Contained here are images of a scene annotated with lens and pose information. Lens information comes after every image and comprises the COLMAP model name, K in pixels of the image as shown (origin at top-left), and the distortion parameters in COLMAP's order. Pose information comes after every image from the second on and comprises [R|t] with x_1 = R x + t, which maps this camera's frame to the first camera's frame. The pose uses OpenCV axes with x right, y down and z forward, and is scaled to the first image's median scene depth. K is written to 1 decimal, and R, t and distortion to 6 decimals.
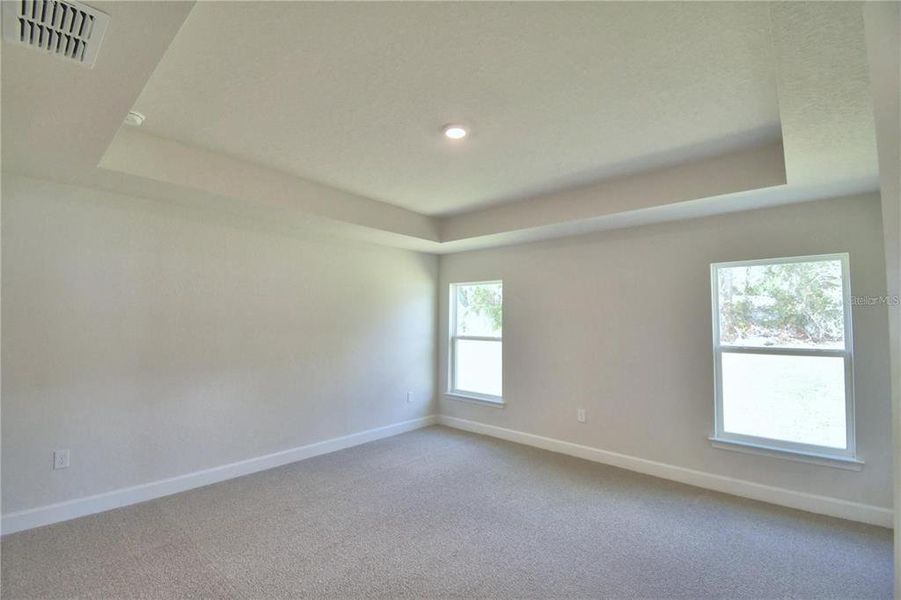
lens RADIAL K [[400.6, 0, 455.4], [0, 400.6, 293.7], [0, 0, 1]] dist [-0.026737, -0.002535]
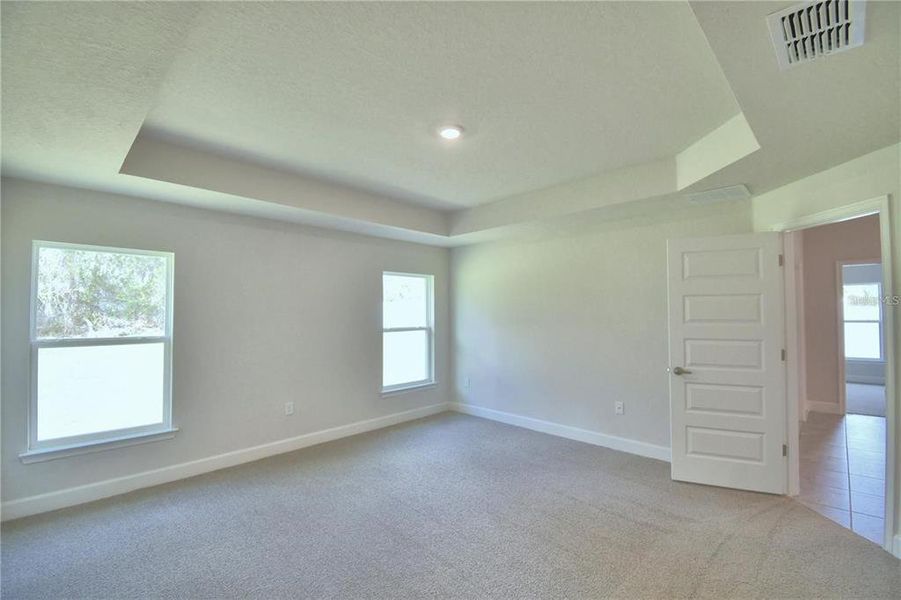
lens RADIAL K [[400.6, 0, 451.4], [0, 400.6, 301.1], [0, 0, 1]] dist [-0.026737, -0.002535]
pose [[0.016586, 0.022076, 0.999619, -0.162566], [-0.066457, 0.997570, -0.020928, 0.009319], [-0.997651, -0.066085, 0.018013, 0.149494]]
